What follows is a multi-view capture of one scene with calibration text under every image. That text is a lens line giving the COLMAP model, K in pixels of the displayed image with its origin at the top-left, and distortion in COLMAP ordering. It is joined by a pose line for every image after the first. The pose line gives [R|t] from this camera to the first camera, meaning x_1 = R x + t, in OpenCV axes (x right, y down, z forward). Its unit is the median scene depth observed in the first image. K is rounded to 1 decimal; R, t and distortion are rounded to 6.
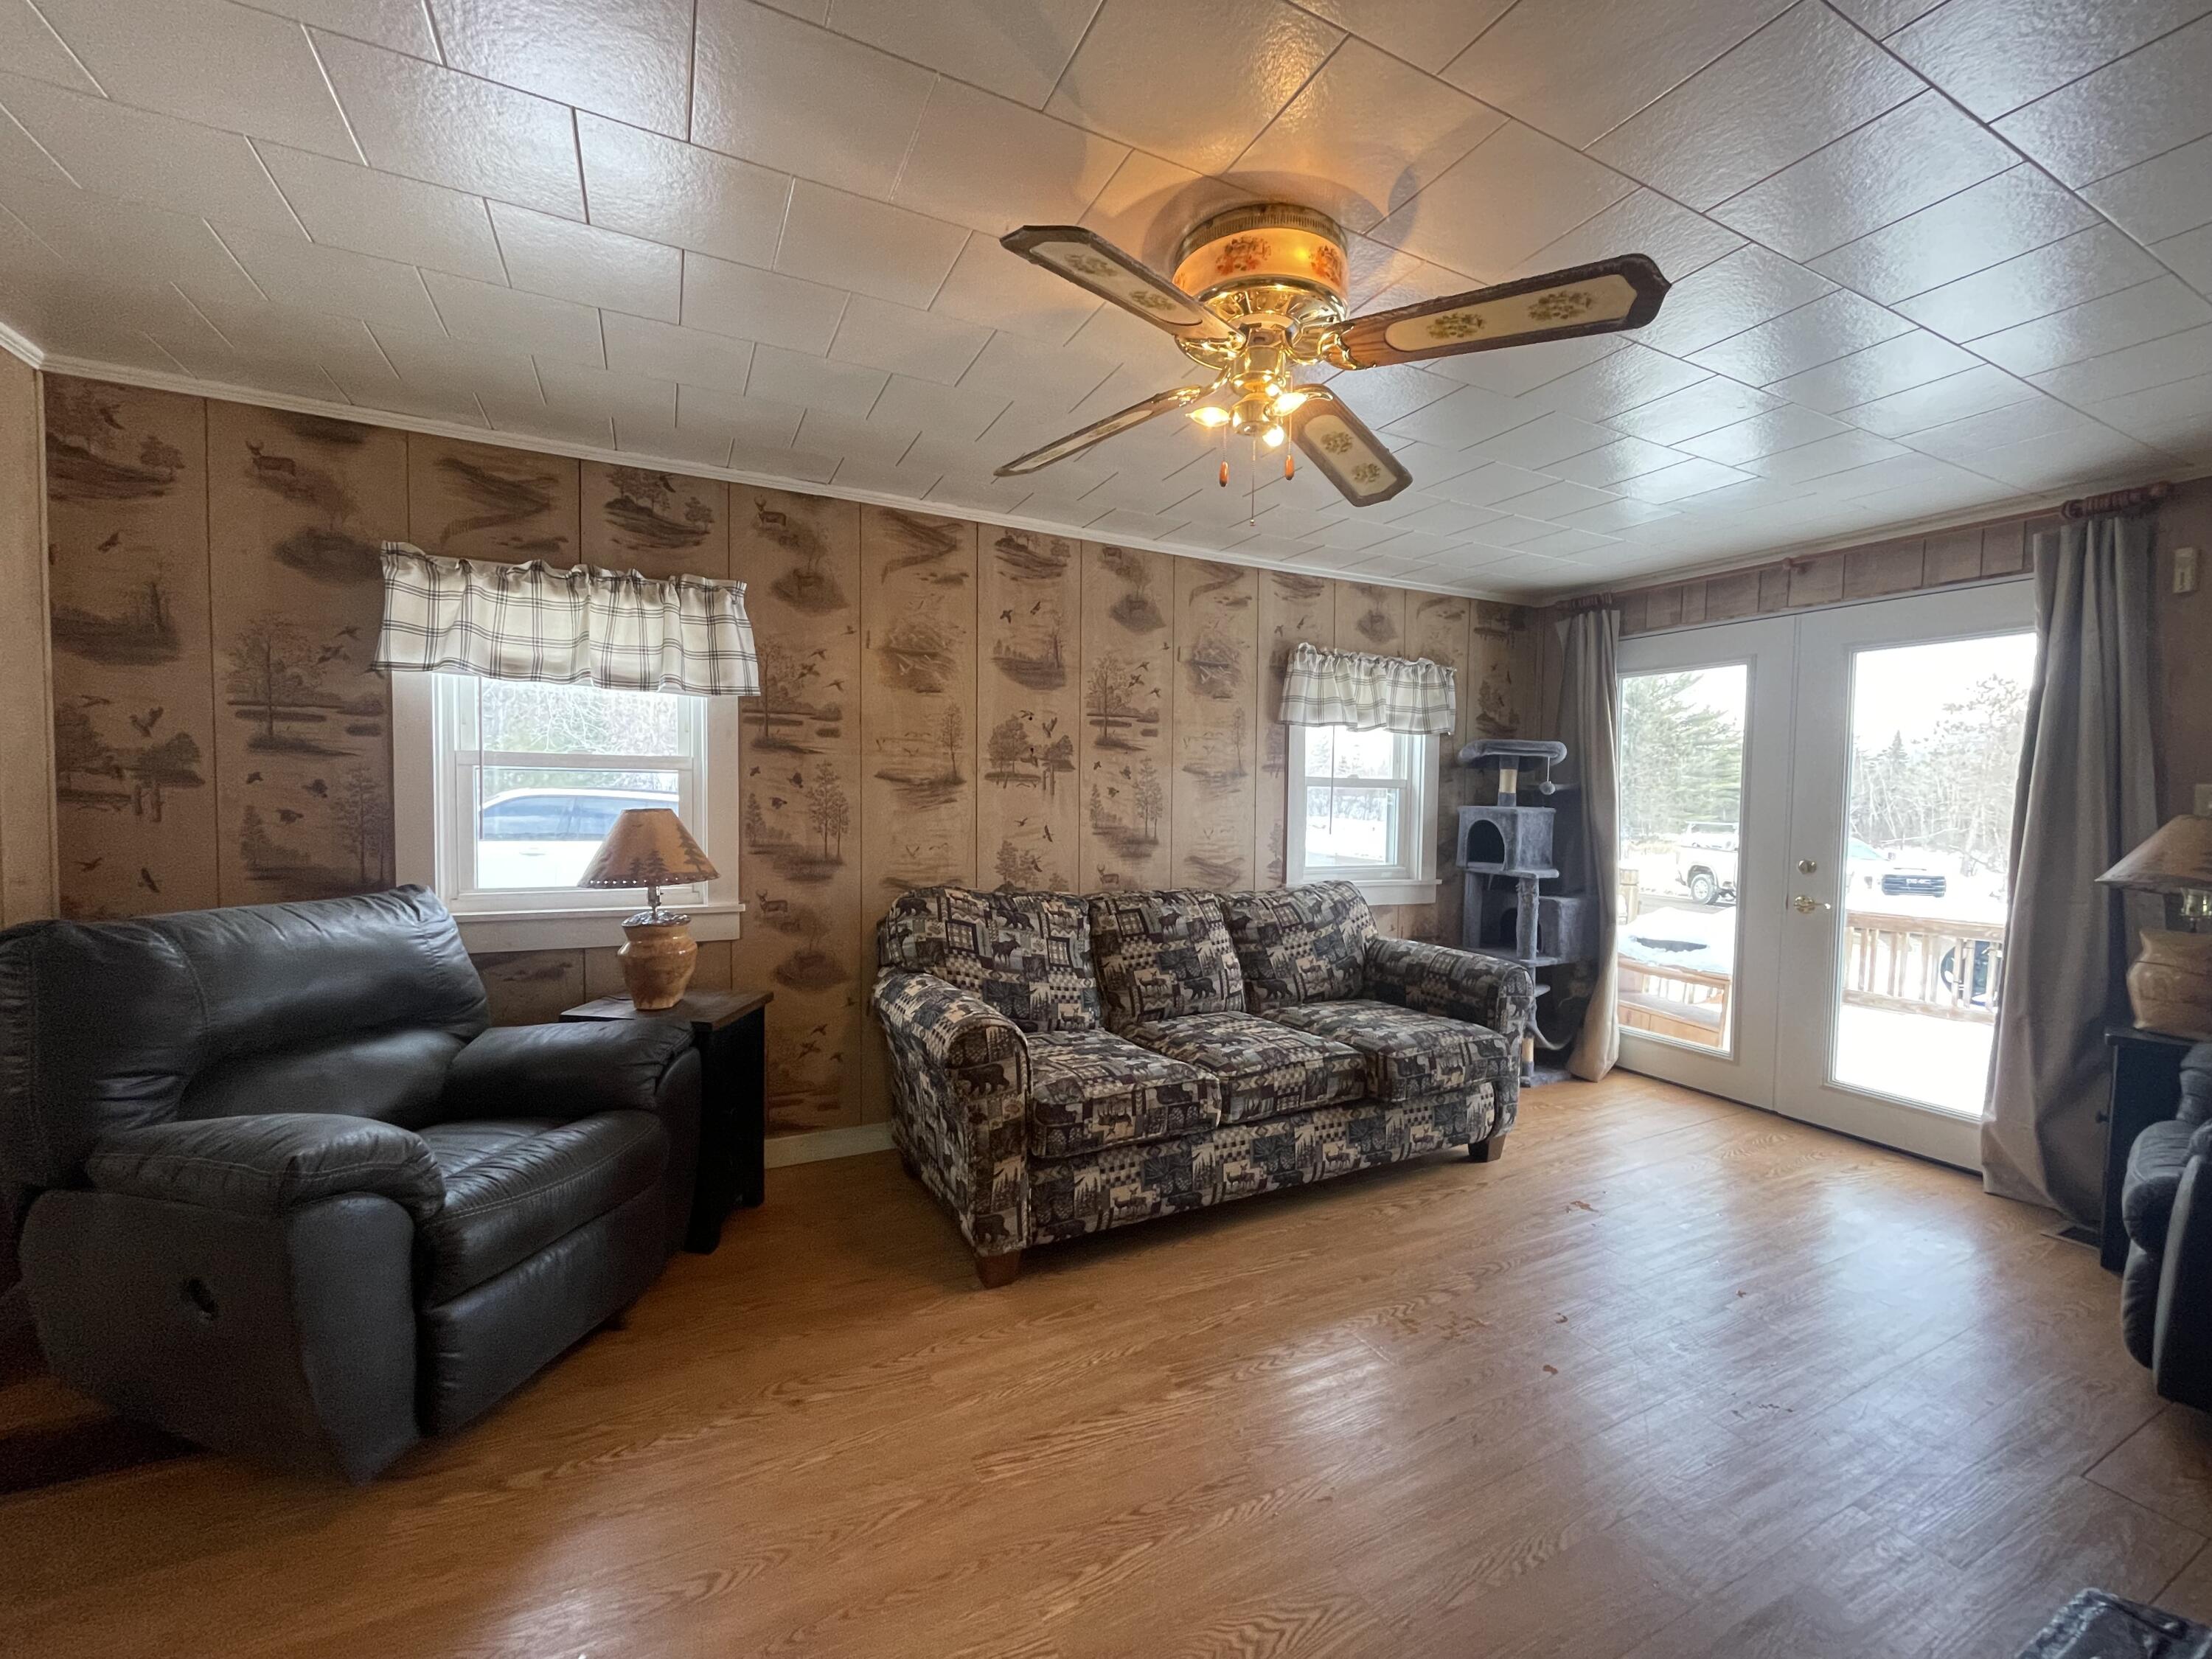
lens RADIAL K [[886.8, 0, 1103.1], [0, 886.8, 835.3], [0, 0, 1]] dist [-0.006069, -0.000202]
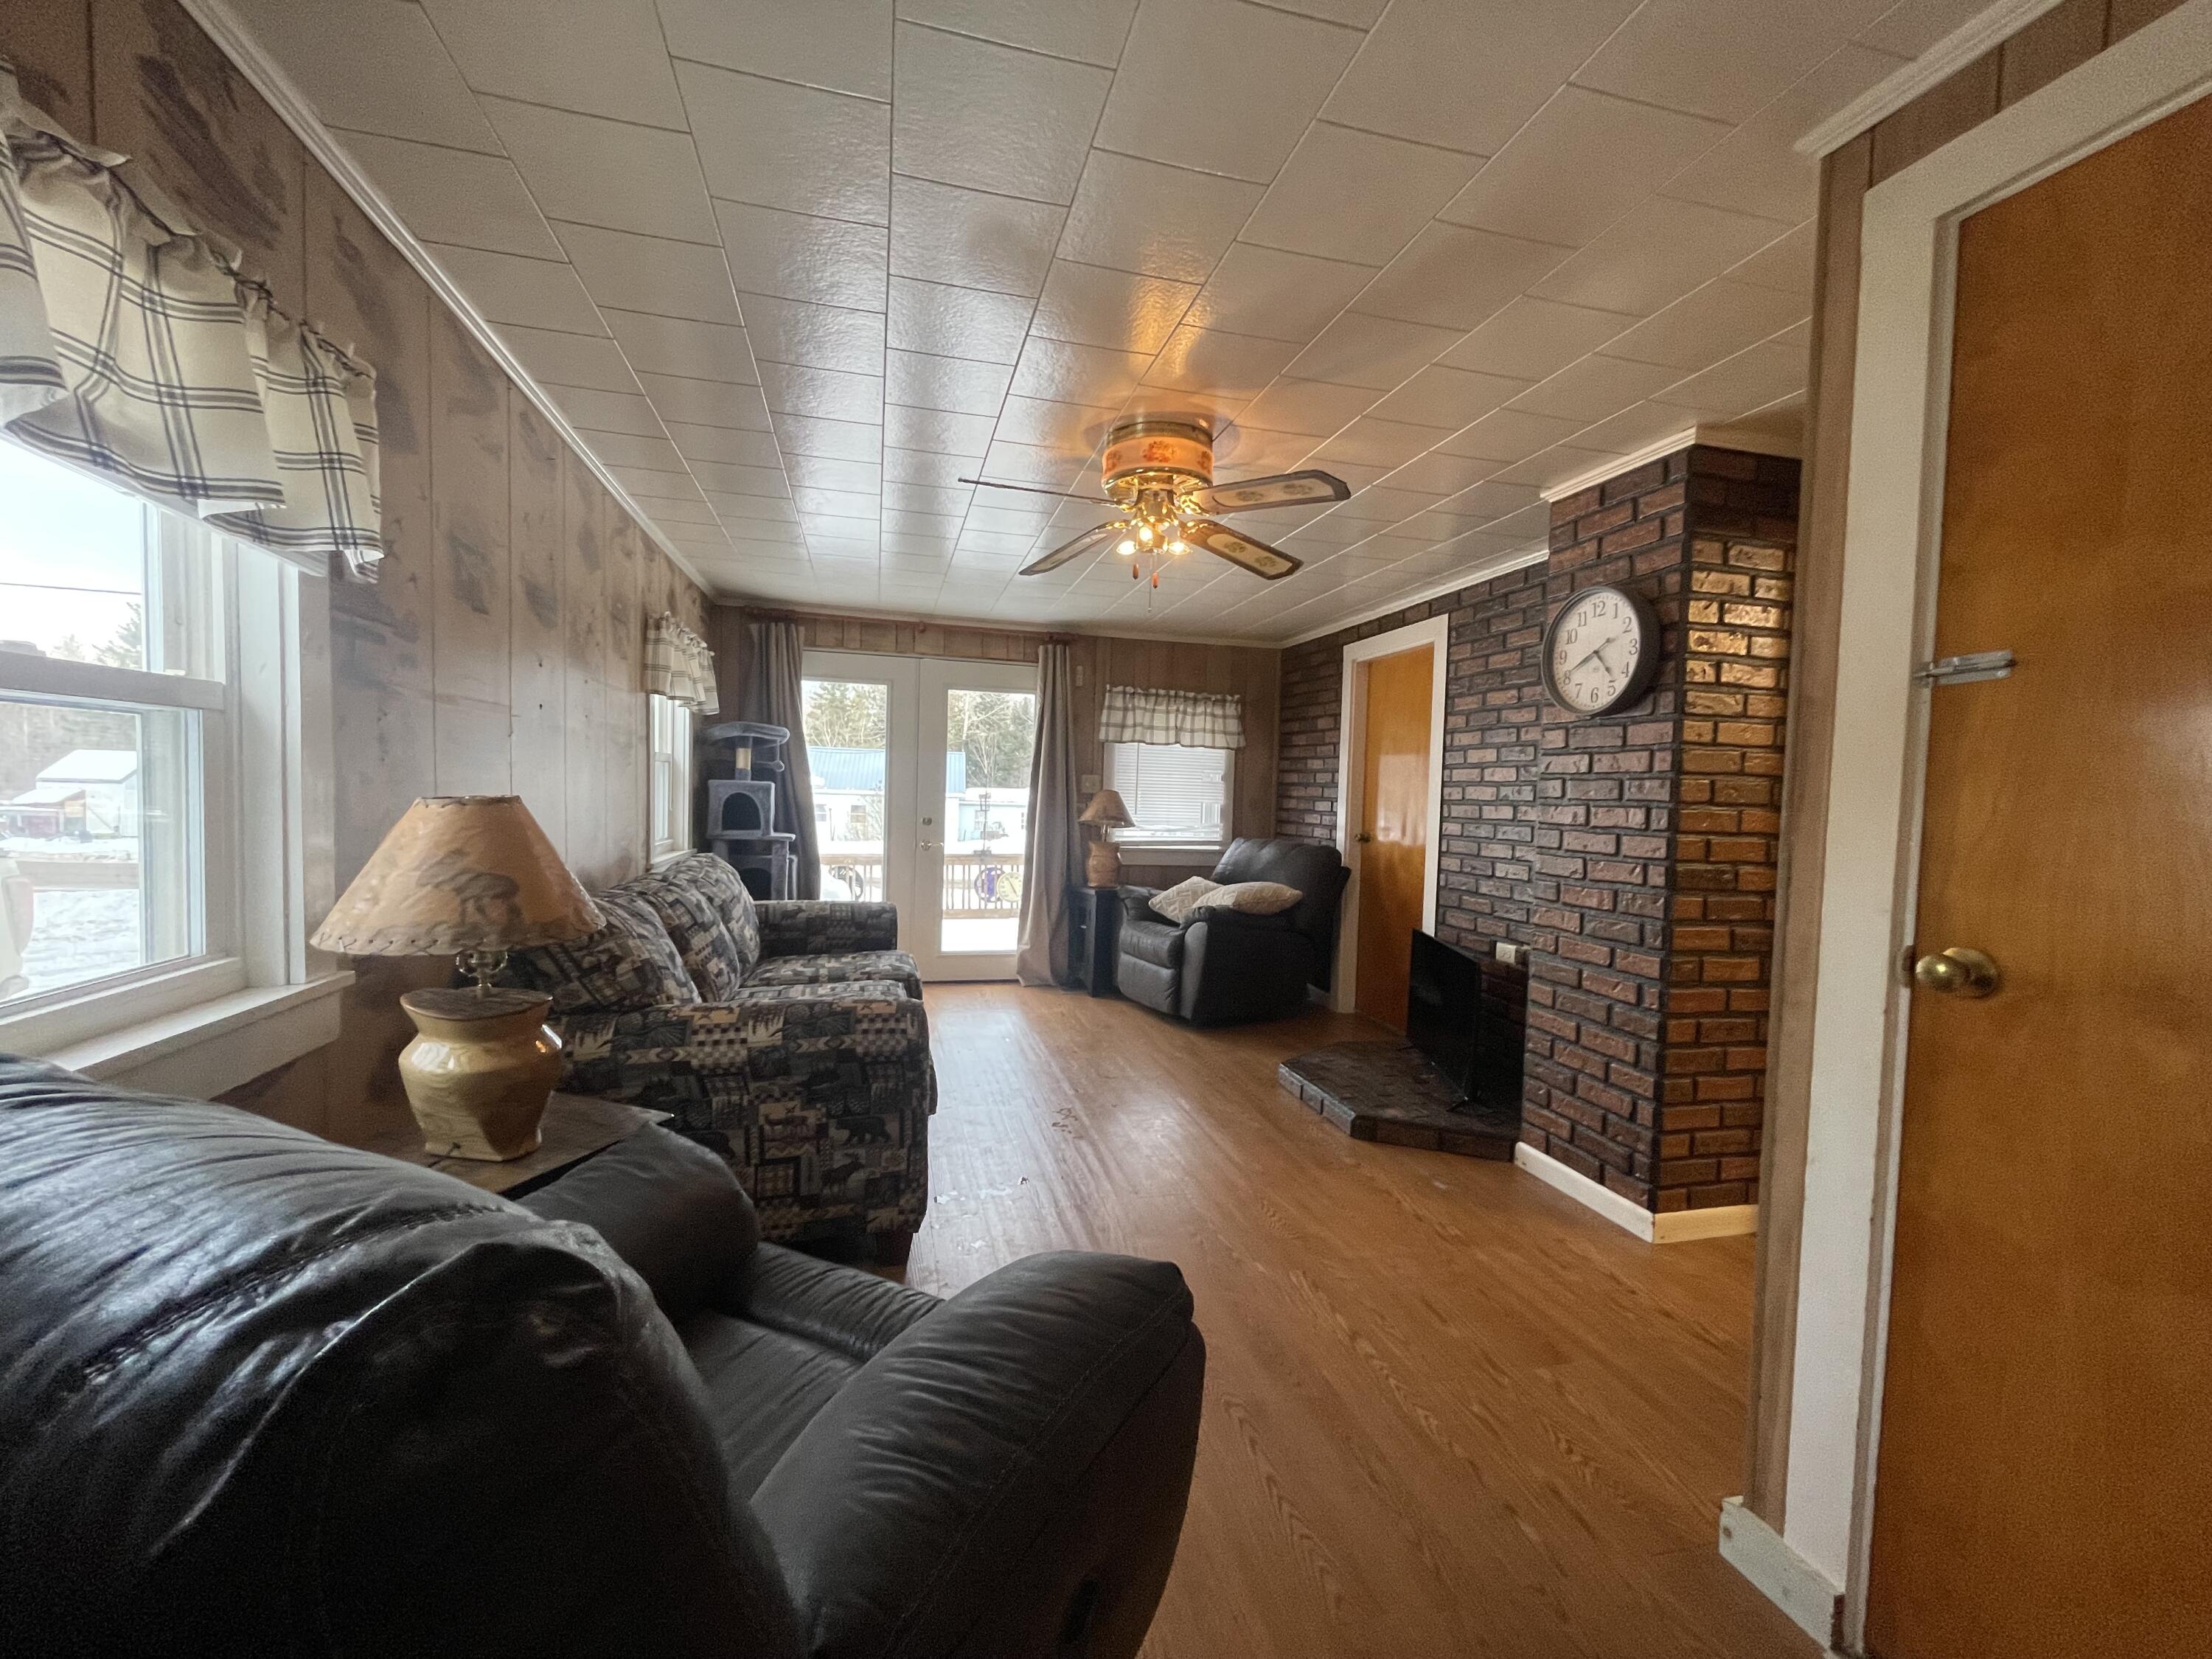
lens RADIAL K [[886.8, 0, 1101.7], [0, 886.8, 834.0], [0, 0, 1]] dist [-0.006069, -0.000202]
pose [[0.208095, -0.056417, 0.976480, -0.789828], [0.014695, 0.998403, 0.054552, -0.026466], [-0.977998, 0.002997, 0.208592, 0.422269]]
